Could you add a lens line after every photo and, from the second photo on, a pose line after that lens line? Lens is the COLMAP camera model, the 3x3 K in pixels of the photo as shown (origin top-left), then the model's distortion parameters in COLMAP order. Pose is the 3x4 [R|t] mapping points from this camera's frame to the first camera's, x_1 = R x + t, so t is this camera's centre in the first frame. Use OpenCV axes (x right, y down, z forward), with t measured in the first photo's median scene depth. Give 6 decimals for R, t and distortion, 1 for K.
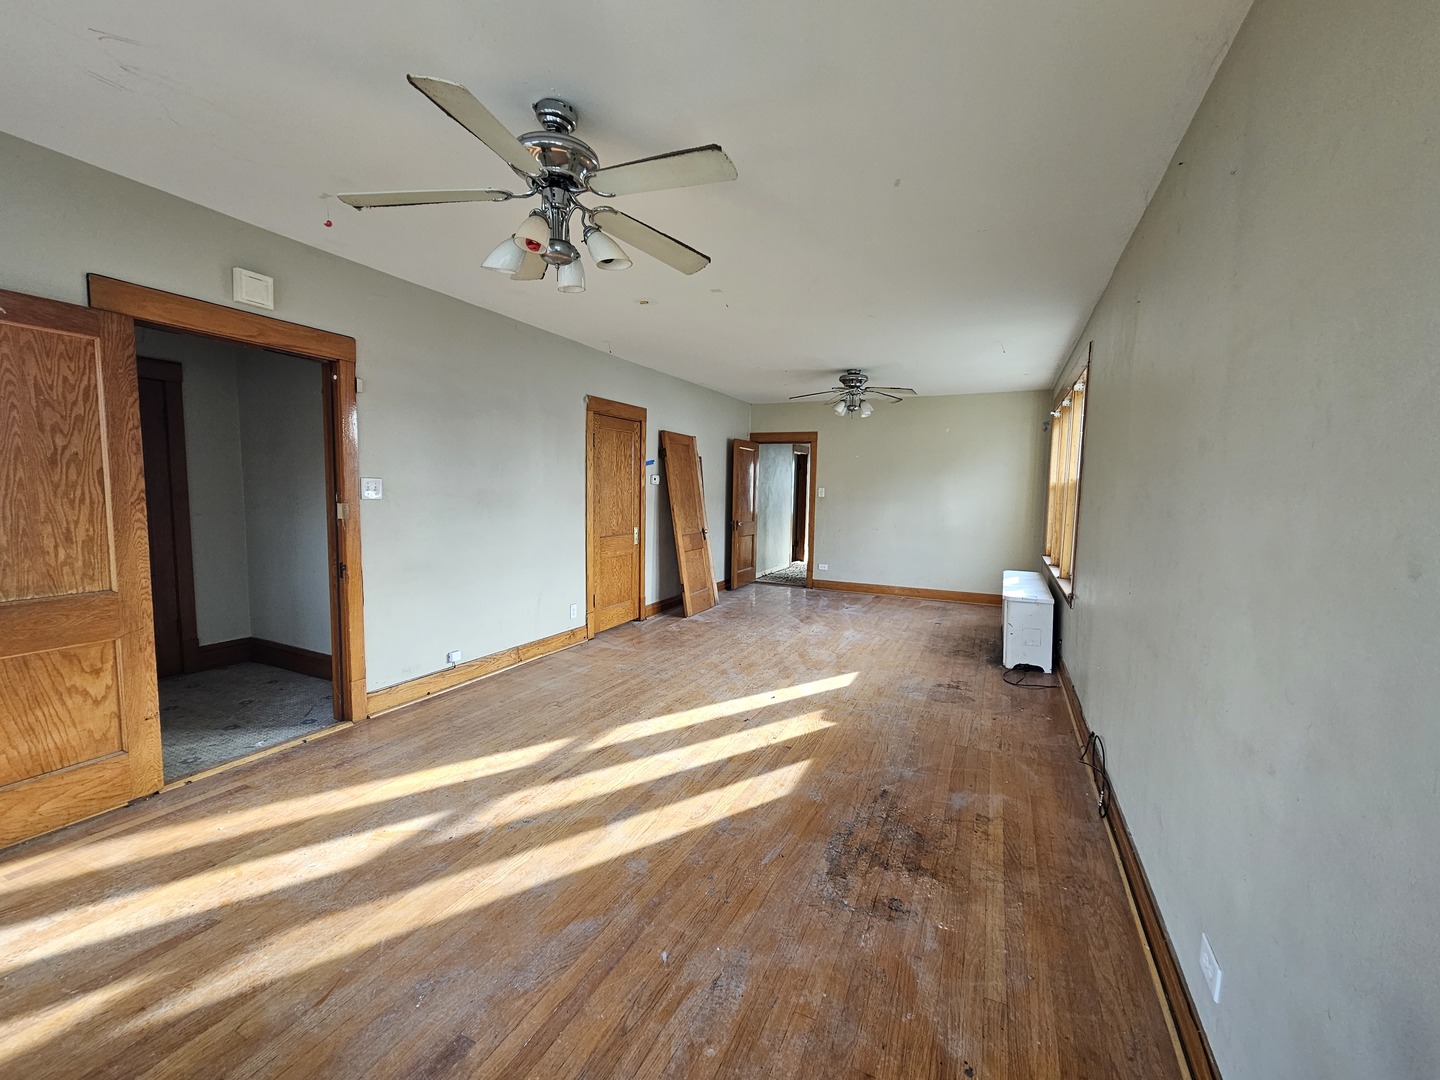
lens RADIAL K [[590.5, 0, 723.2], [0, 590.5, 537.6], [0, 0, 1]] dist [-0.007609, 0.003652]
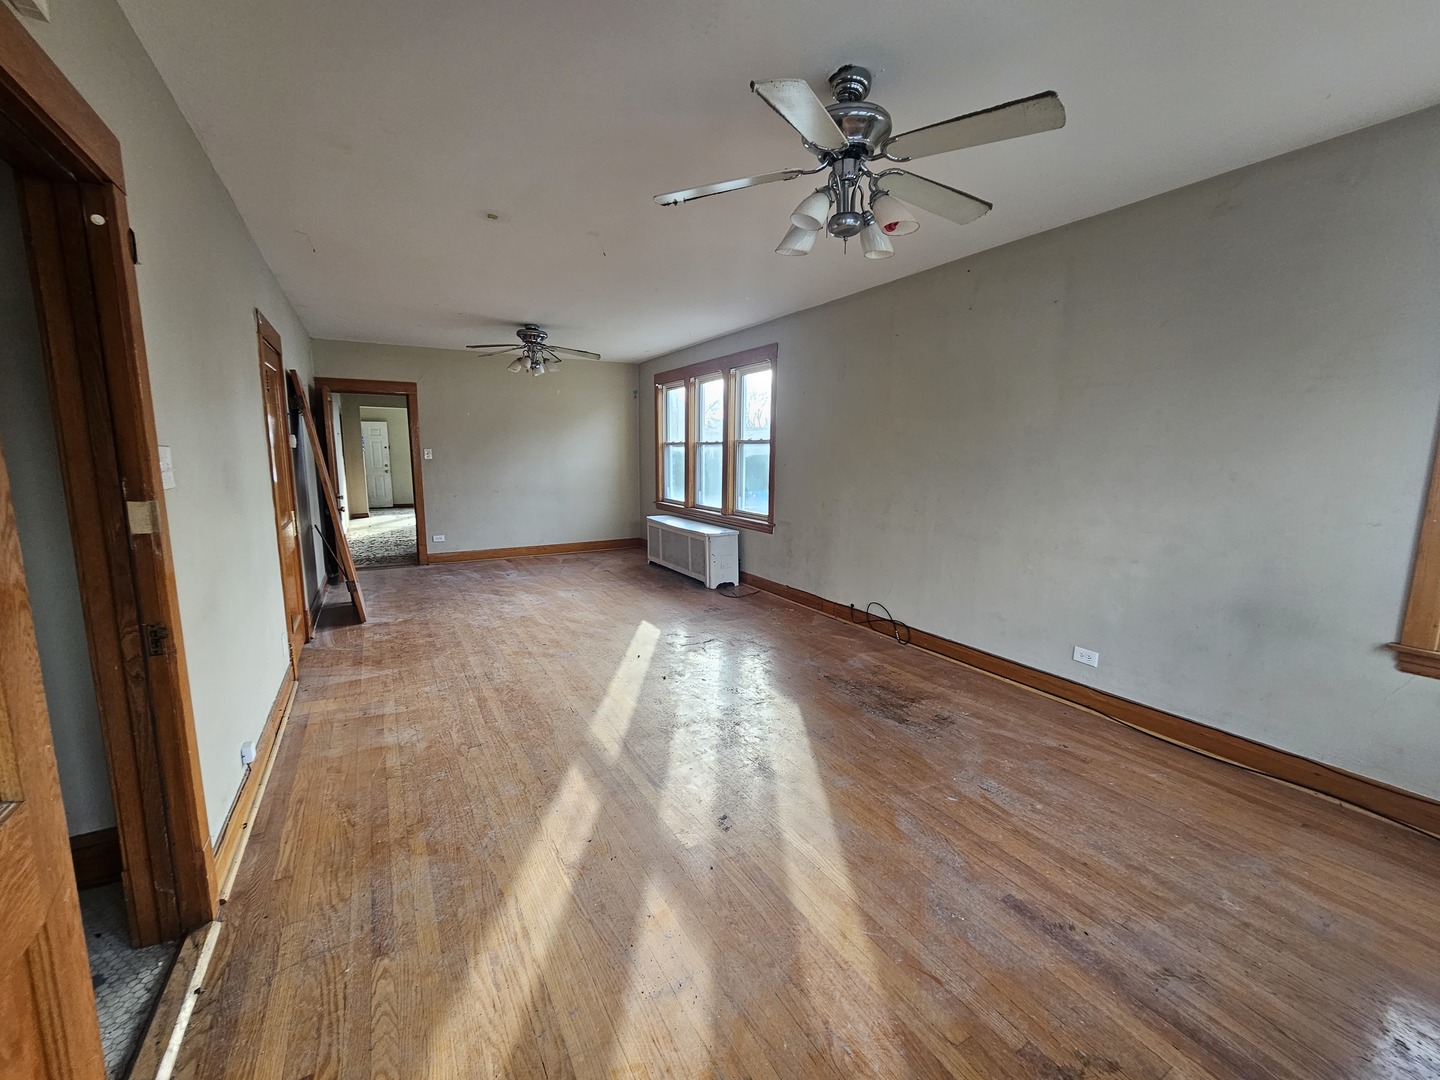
lens RADIAL K [[590.5, 0, 721.1], [0, 590.5, 540.5], [0, 0, 1]] dist [-0.007609, 0.003652]
pose [[0.571476, -0.139501, 0.808675, -0.586288], [0.076008, 0.990207, 0.117103, -0.036136], [-0.817091, -0.005456, 0.576483, 0.266089]]
